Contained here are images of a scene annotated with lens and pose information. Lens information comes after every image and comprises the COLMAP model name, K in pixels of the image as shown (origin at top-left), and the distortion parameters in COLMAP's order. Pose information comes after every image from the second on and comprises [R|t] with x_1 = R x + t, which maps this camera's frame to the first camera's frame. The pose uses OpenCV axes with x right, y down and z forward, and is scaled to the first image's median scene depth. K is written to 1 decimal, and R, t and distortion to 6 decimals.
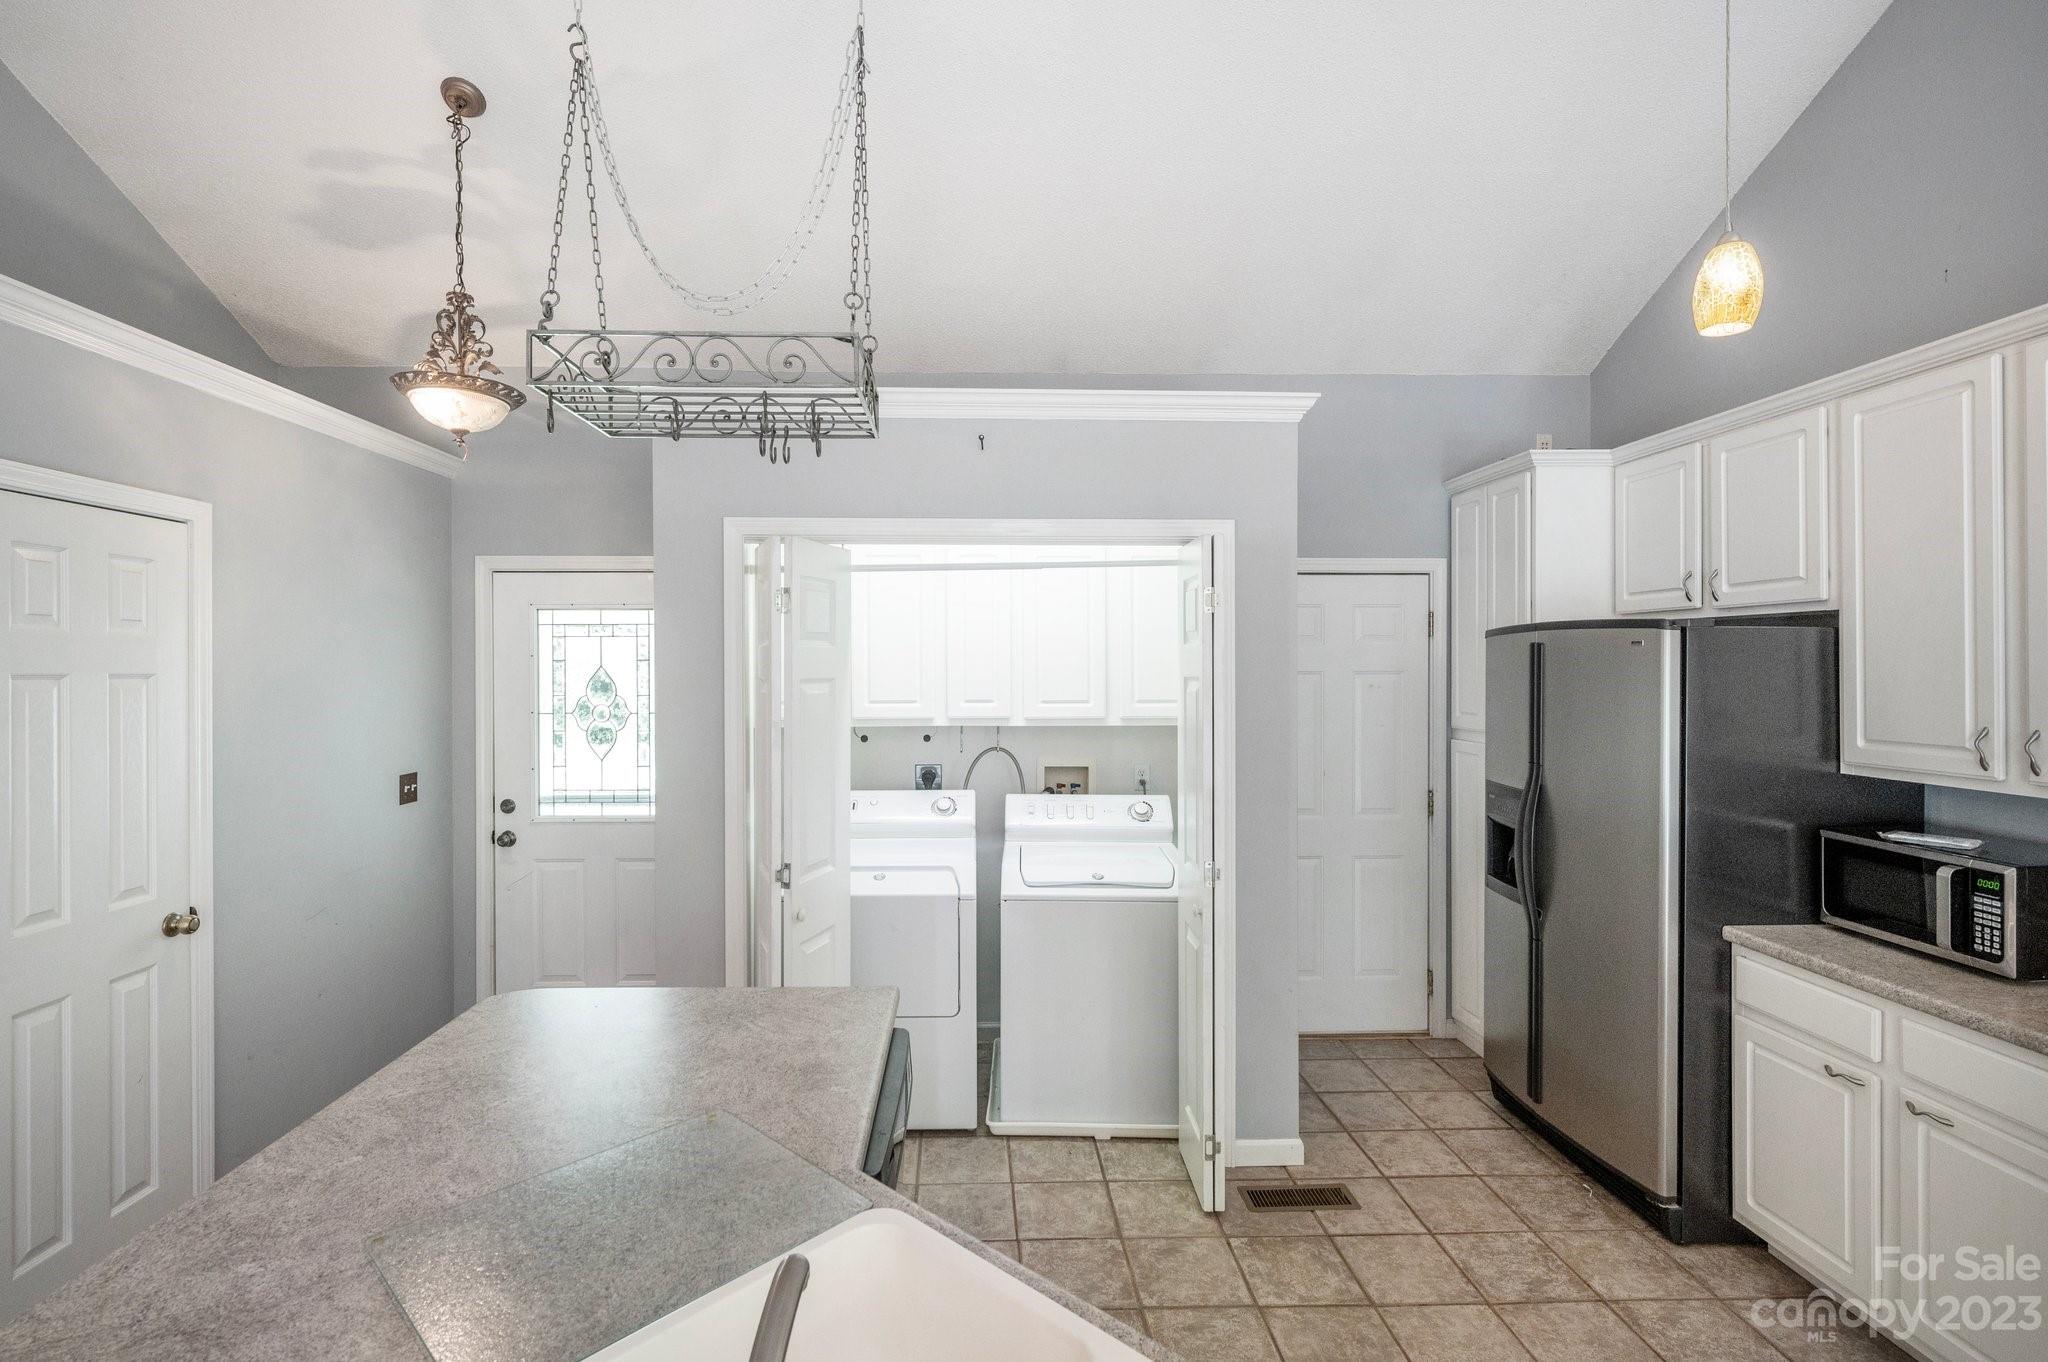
lens RADIAL K [[961.8, 0, 1011.1], [0, 961.8, 672.4], [0, 0, 1]] dist [-0.001393, -0.000869]
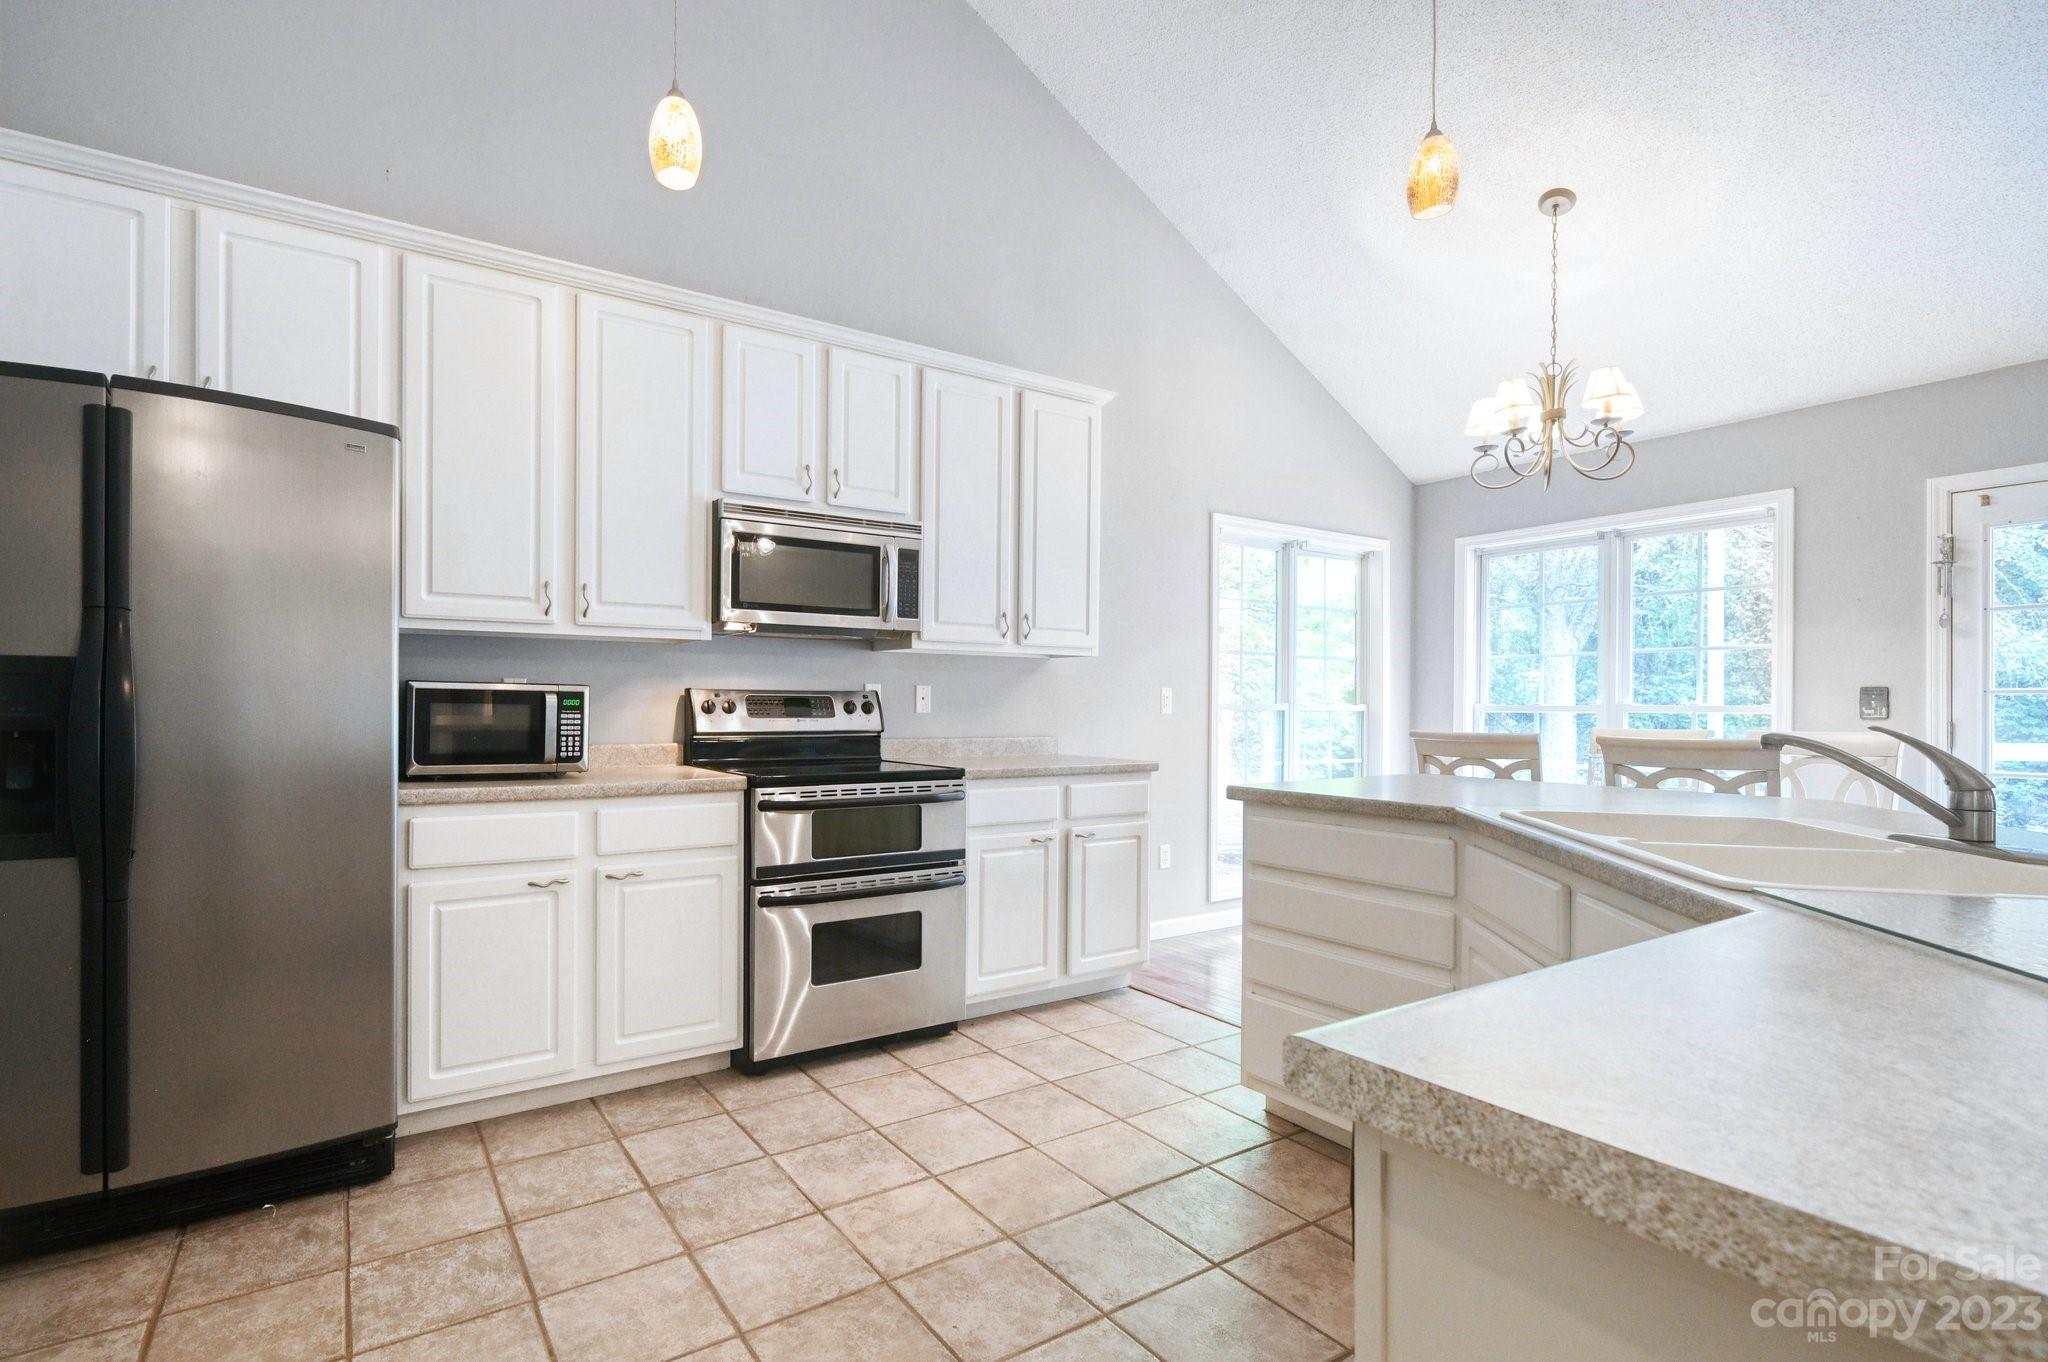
lens RADIAL K [[954.8, 0, 919.8], [0, 954.8, 705.4], [0, 0, 1]] dist [0.000858, 0.000940]
pose [[-0.491772, -0.001232, 0.870723, -0.242945], [0.001841, 0.999995, 0.002454, 0.170318], [-0.870722, 0.002810, -0.491768, 0.935061]]
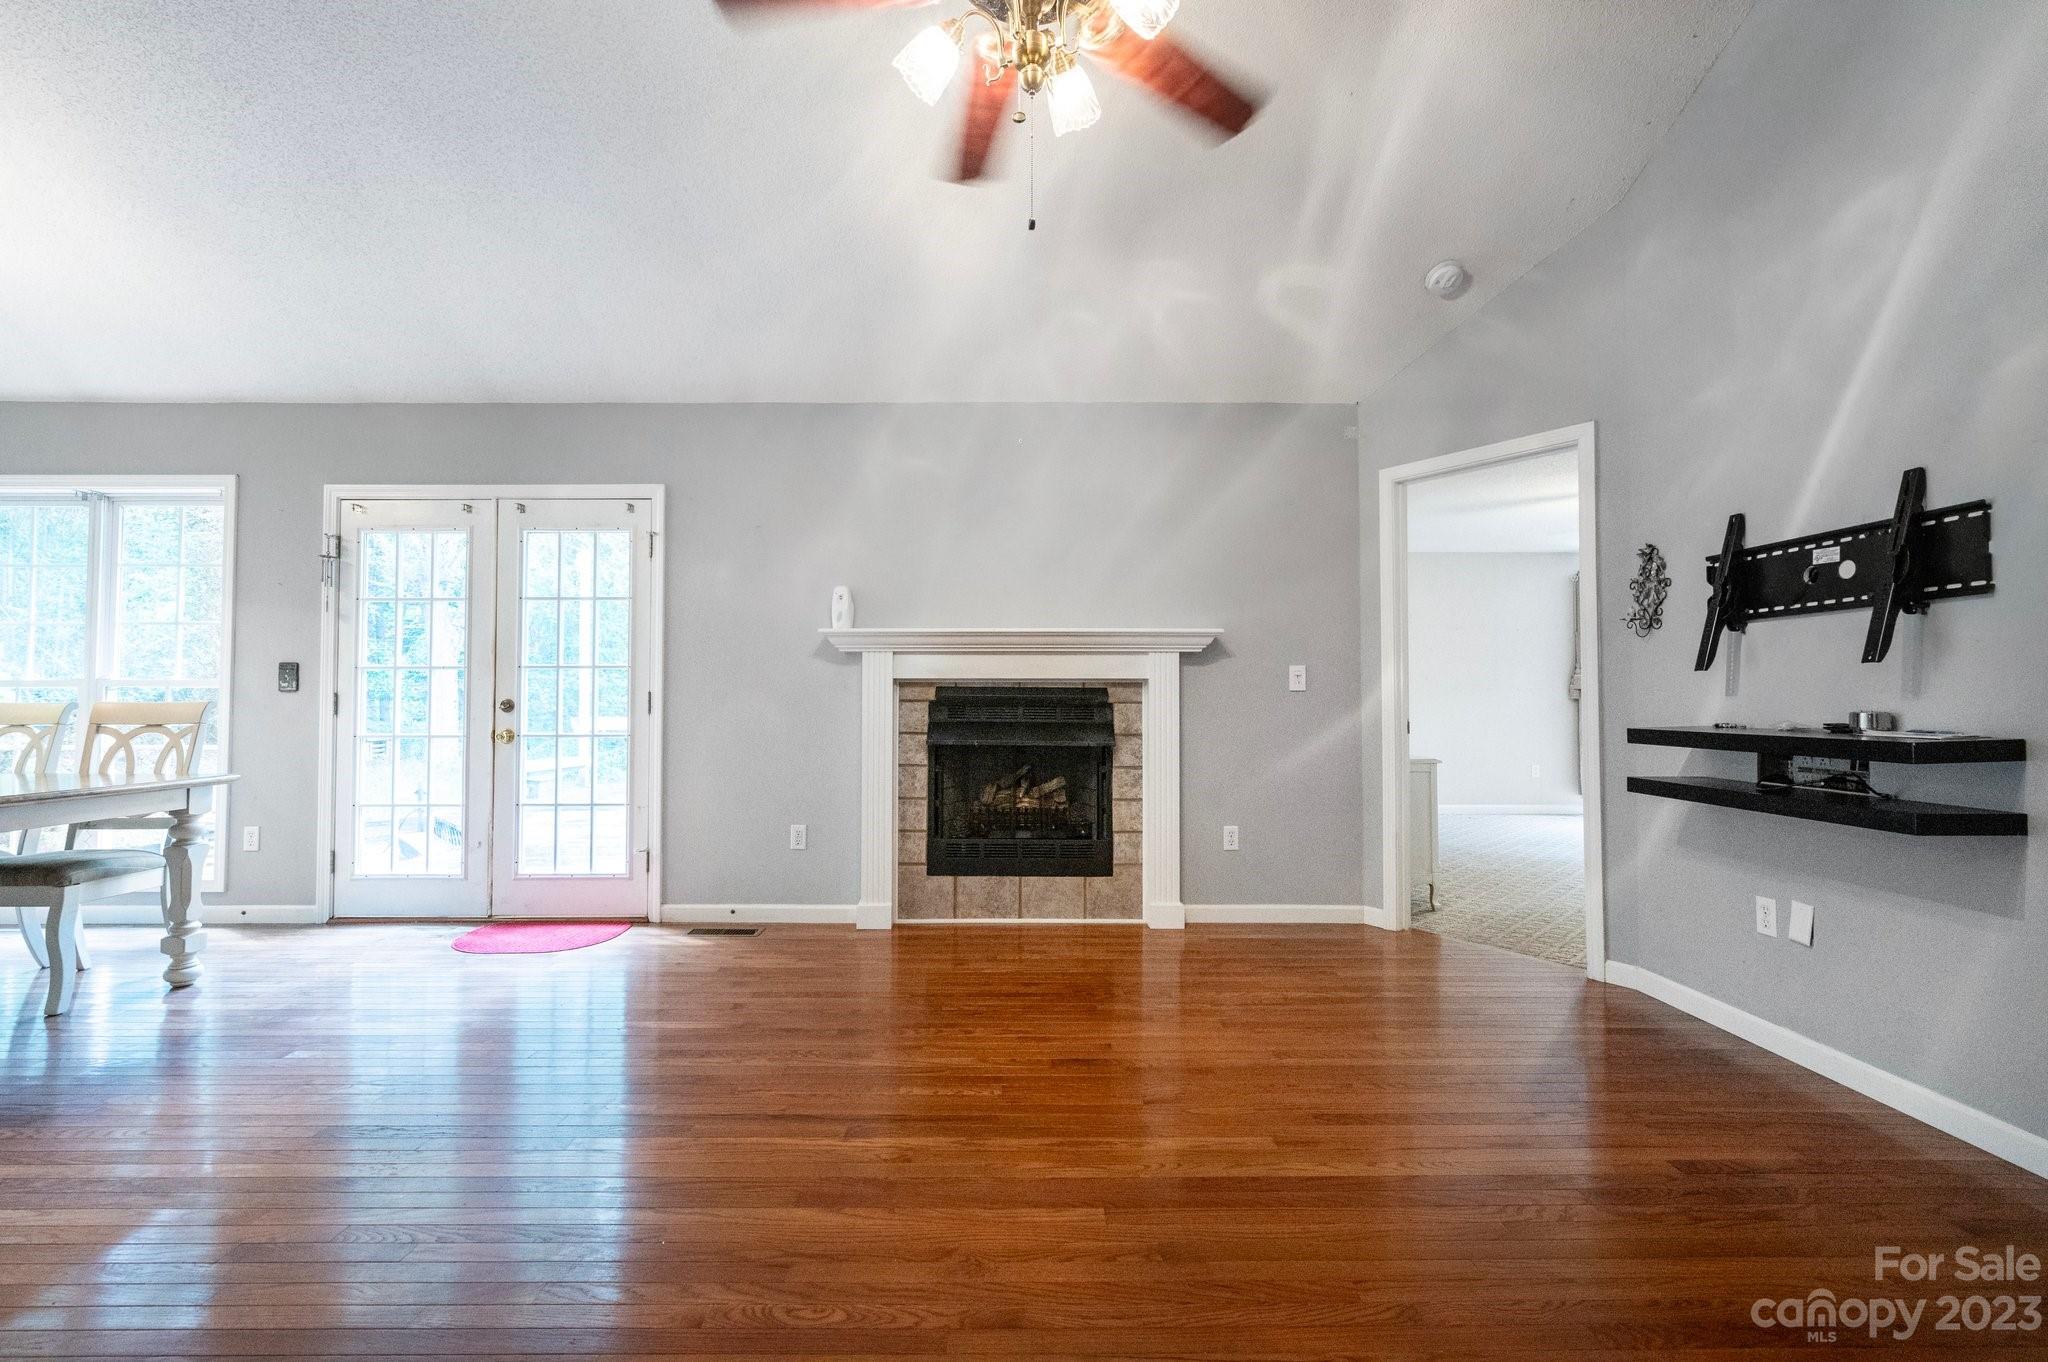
lens RADIAL K [[867.2, 0, 1018.3], [0, 867.2, 678.6], [0, 0, 1]] dist [0.002041, -0.000084]
pose [[-0.999677, 0.000916, 0.025379, -0.928350], [0.000544, 0.999893, -0.014636, 0.197710], [-0.025389, -0.014617, -0.999571, 0.447557]]
